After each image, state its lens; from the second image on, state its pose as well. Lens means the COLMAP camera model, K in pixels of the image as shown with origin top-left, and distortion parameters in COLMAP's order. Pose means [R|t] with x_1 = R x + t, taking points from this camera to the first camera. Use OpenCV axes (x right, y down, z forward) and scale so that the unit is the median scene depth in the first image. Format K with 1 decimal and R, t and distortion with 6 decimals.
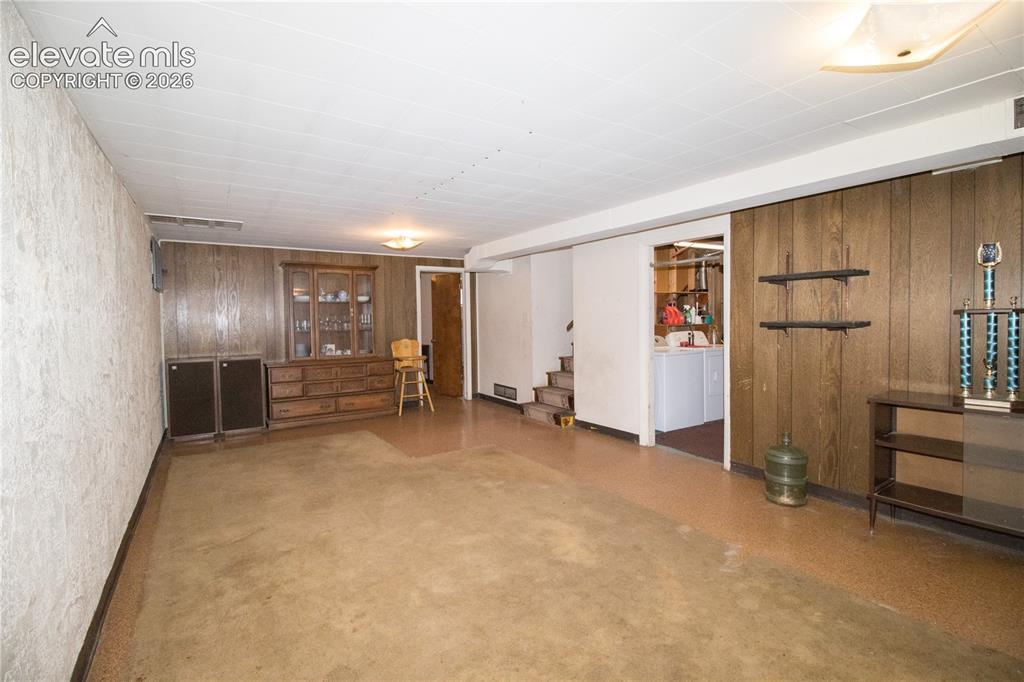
lens RADIAL K [[471.8, 0, 511.0], [0, 471.8, 336.6], [0, 0, 1]] dist [-0.003147, -0.012363]
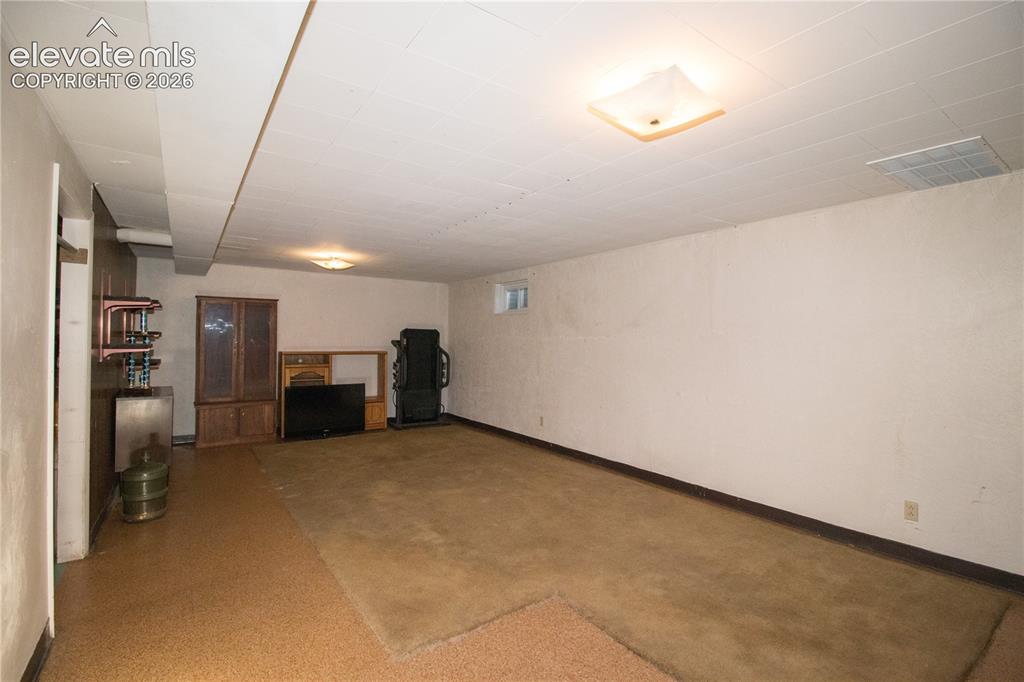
lens RADIAL K [[471.8, 0, 513.3], [0, 471.8, 337.9], [0, 0, 1]] dist [-0.003147, -0.012363]
pose [[-0.999214, 0.001634, -0.039595, -0.209593], [0.000057, 0.999208, 0.039804, -0.098004], [0.039628, 0.039770, -0.998423, 2.340681]]
